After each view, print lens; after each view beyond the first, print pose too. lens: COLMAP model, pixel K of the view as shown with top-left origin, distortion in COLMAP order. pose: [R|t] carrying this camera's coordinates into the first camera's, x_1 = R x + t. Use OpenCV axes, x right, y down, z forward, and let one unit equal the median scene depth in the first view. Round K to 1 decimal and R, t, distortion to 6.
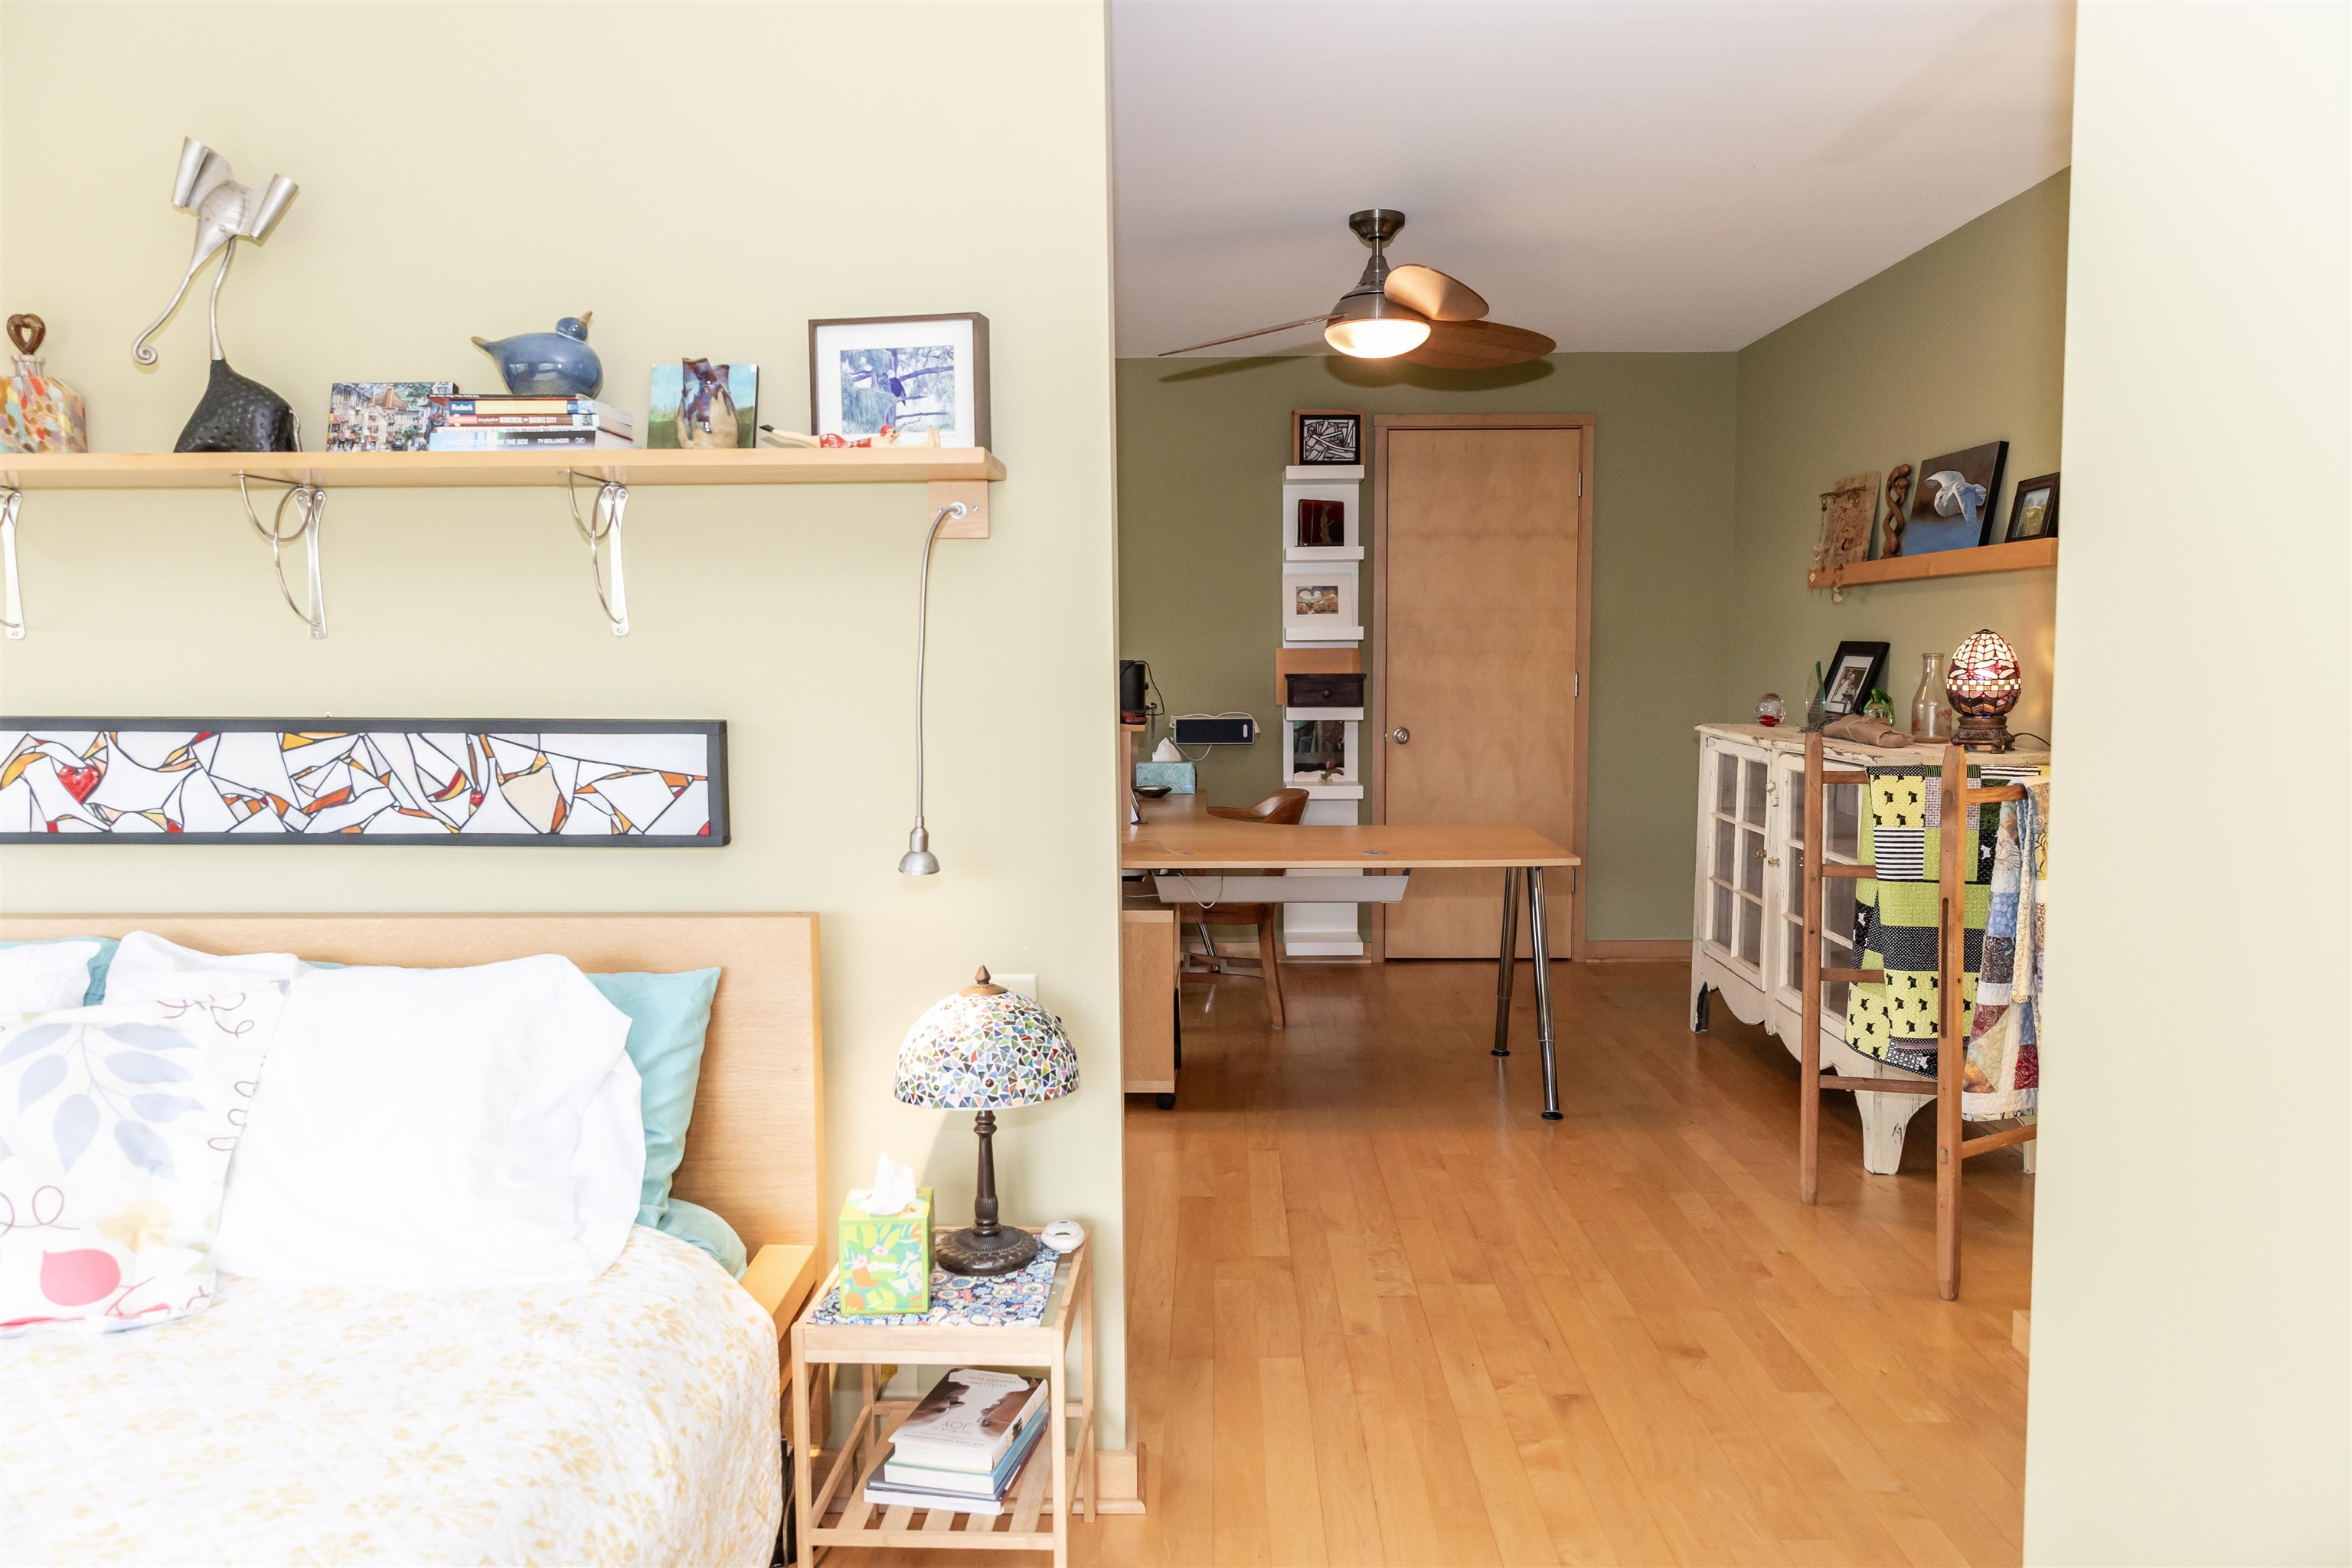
lens RADIAL K [[1557.1, 0, 1185.2], [0, 1557.1, 773.9], [0, 0, 1]] dist [0.011377, -0.002122]
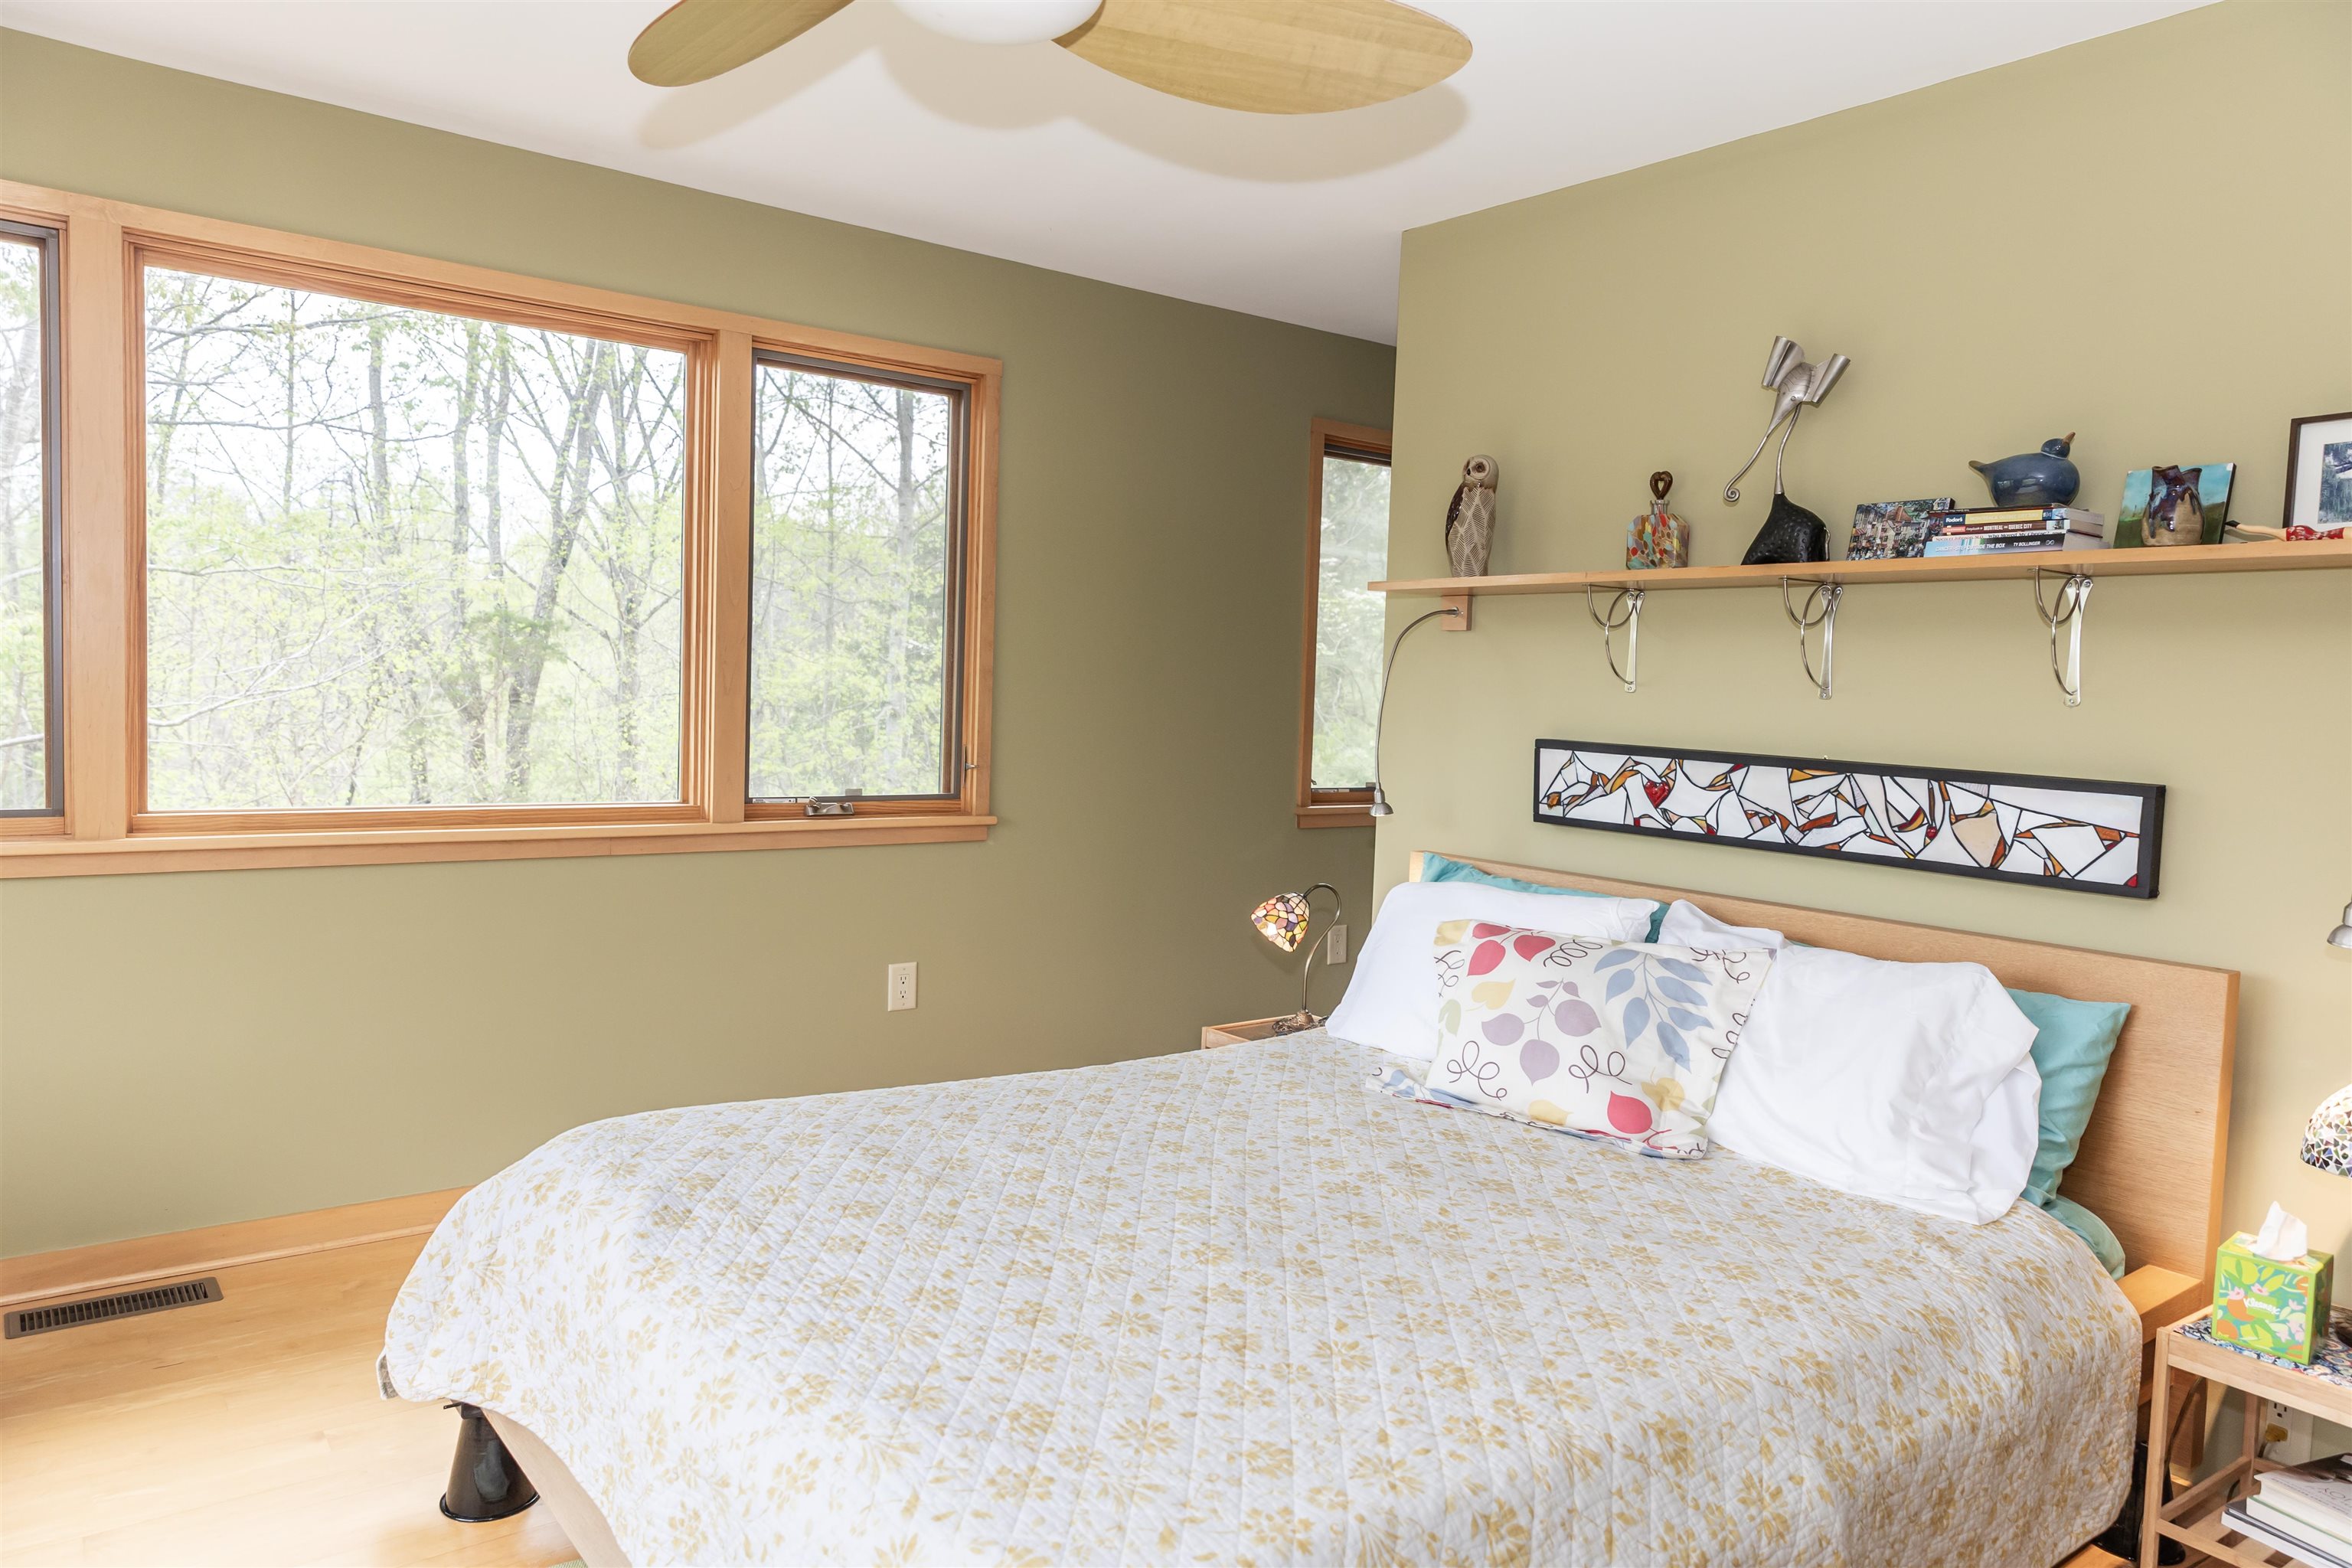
lens RADIAL K [[1570.2, 0, 1170.2], [0, 1570.2, 787.9], [0, 0, 1]] dist [0.009376, 0.001537]
pose [[0.621352, 0.081126, -0.779320, 0.146308], [-0.103365, 0.994420, 0.021105, 0.017424], [0.776684, 0.067441, 0.626270, -0.262306]]
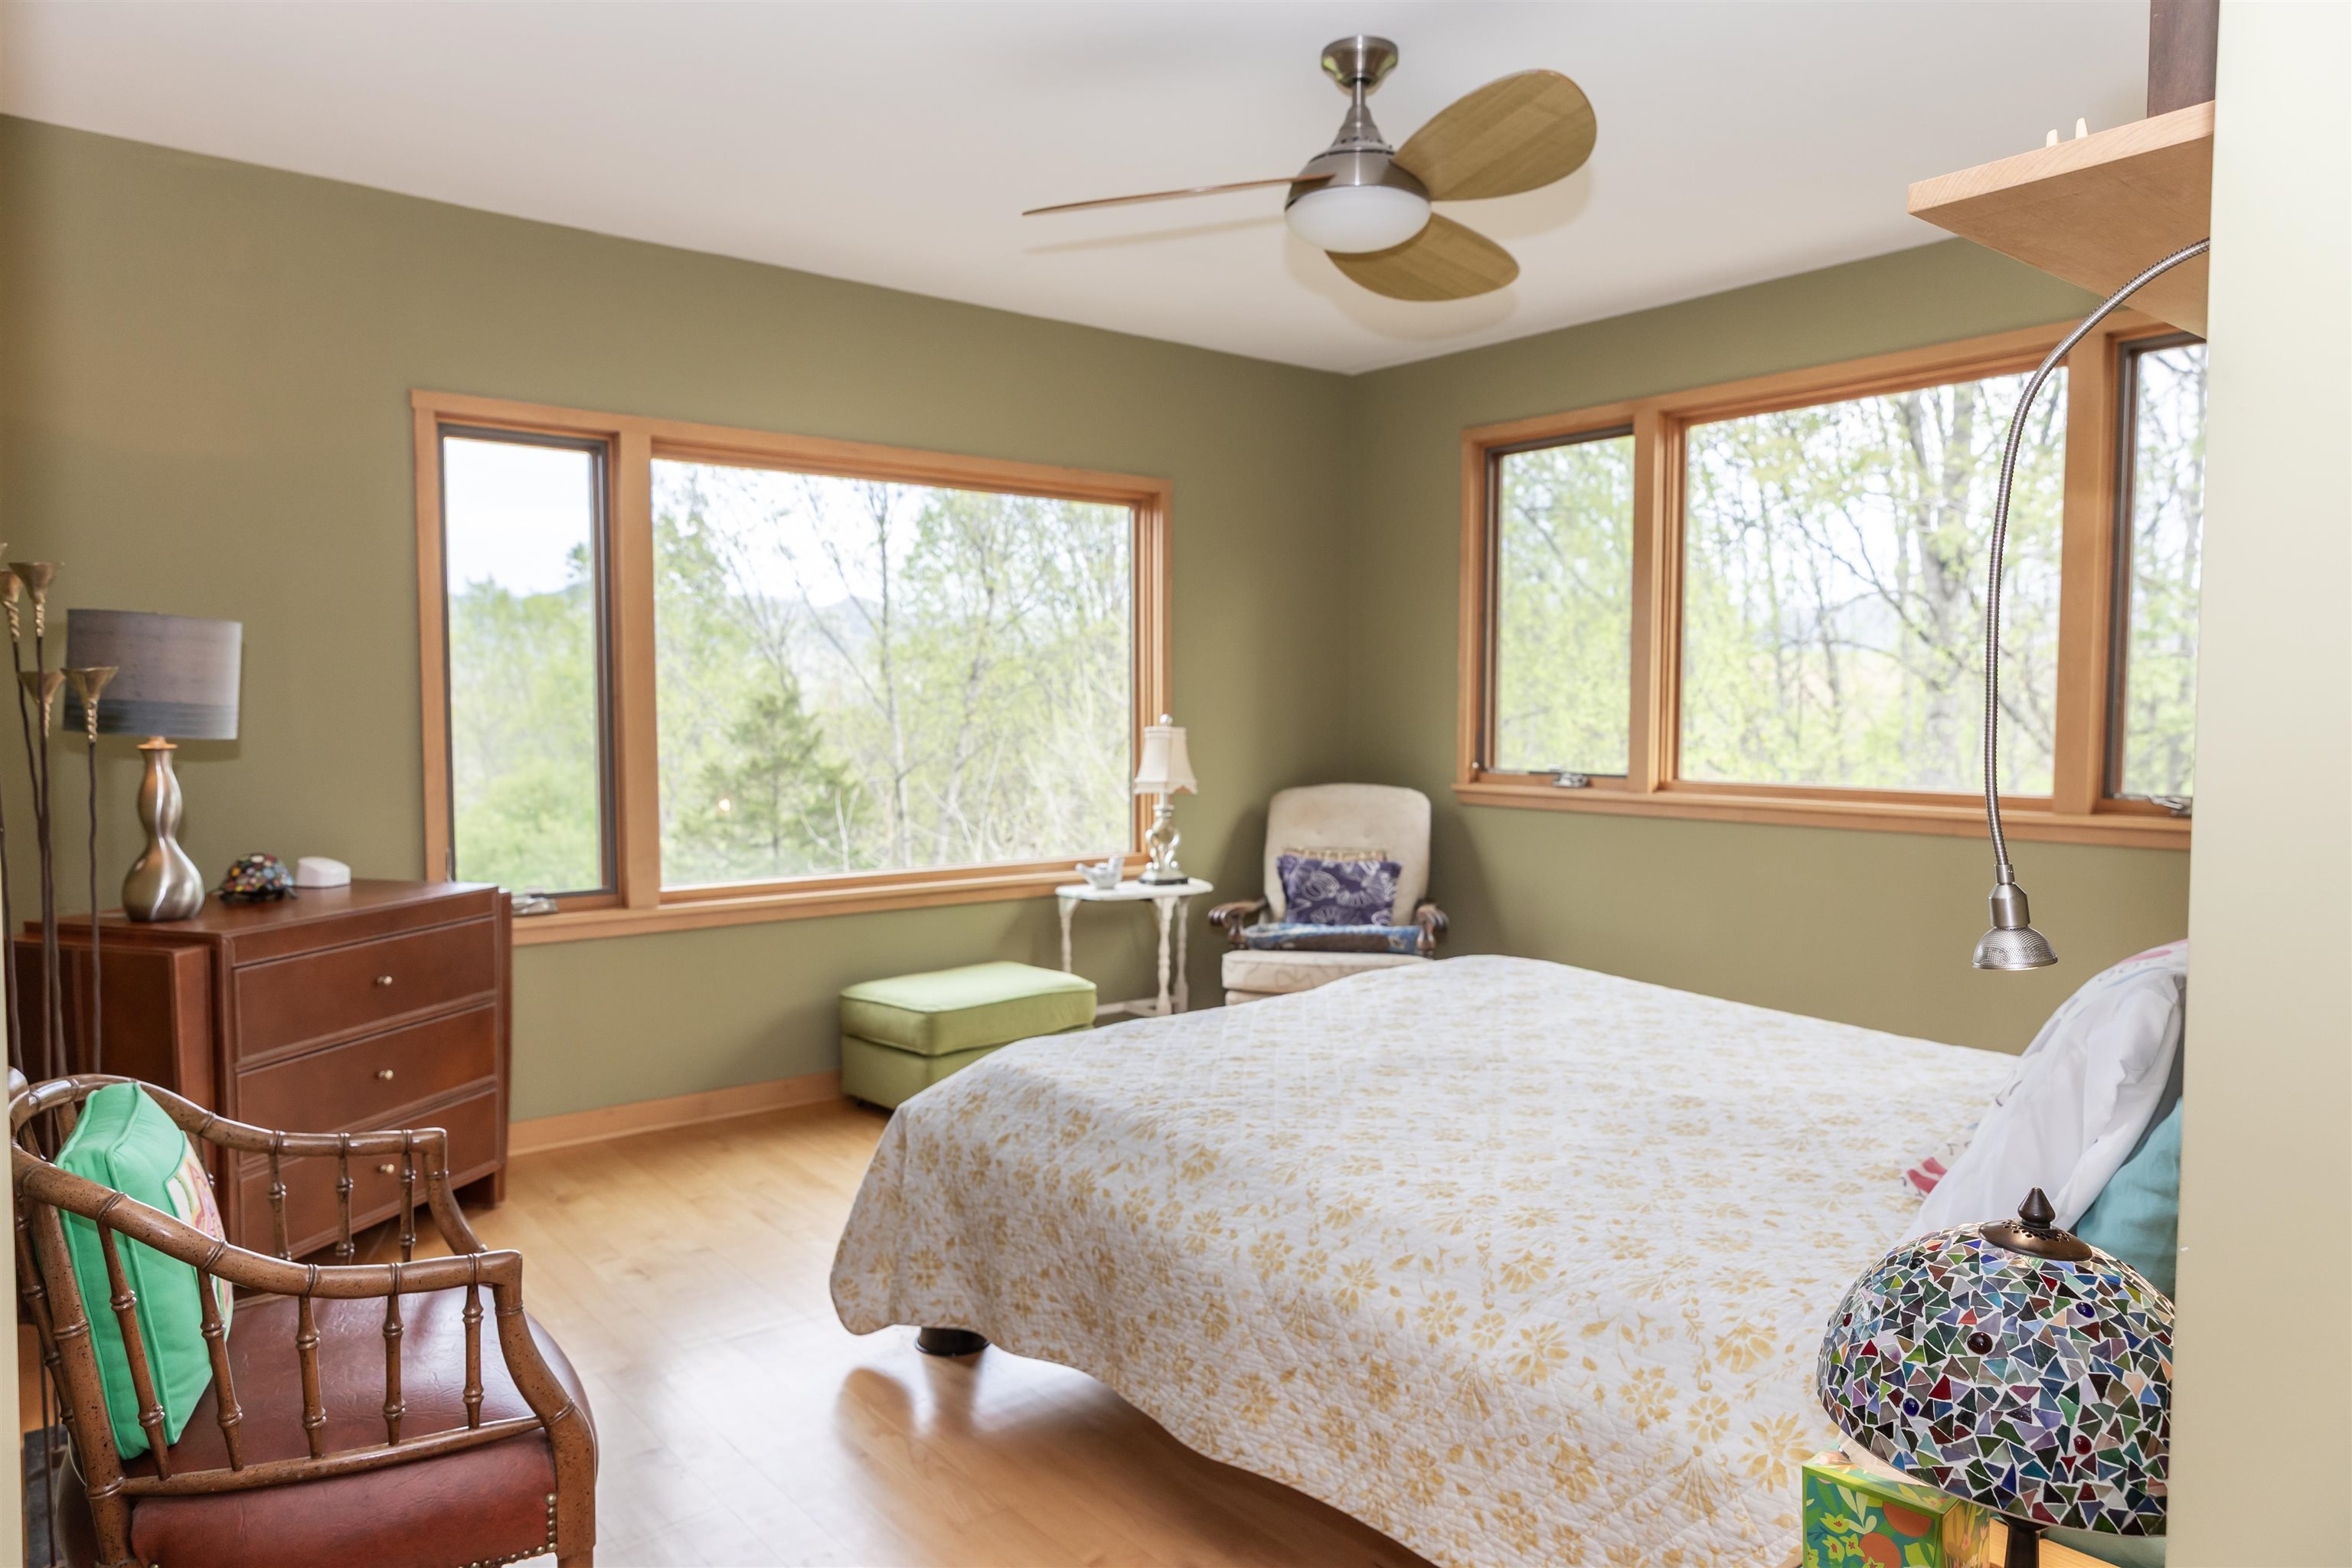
lens RADIAL K [[1557.1, 0, 1185.2], [0, 1557.1, 773.9], [0, 0, 1]] dist [0.011377, -0.002122]
pose [[-0.720415, 0.043604, -0.692171, 0.479787], [-0.053669, 0.991524, 0.118321, -0.071802], [0.691463, 0.122388, -0.711969, 1.203046]]
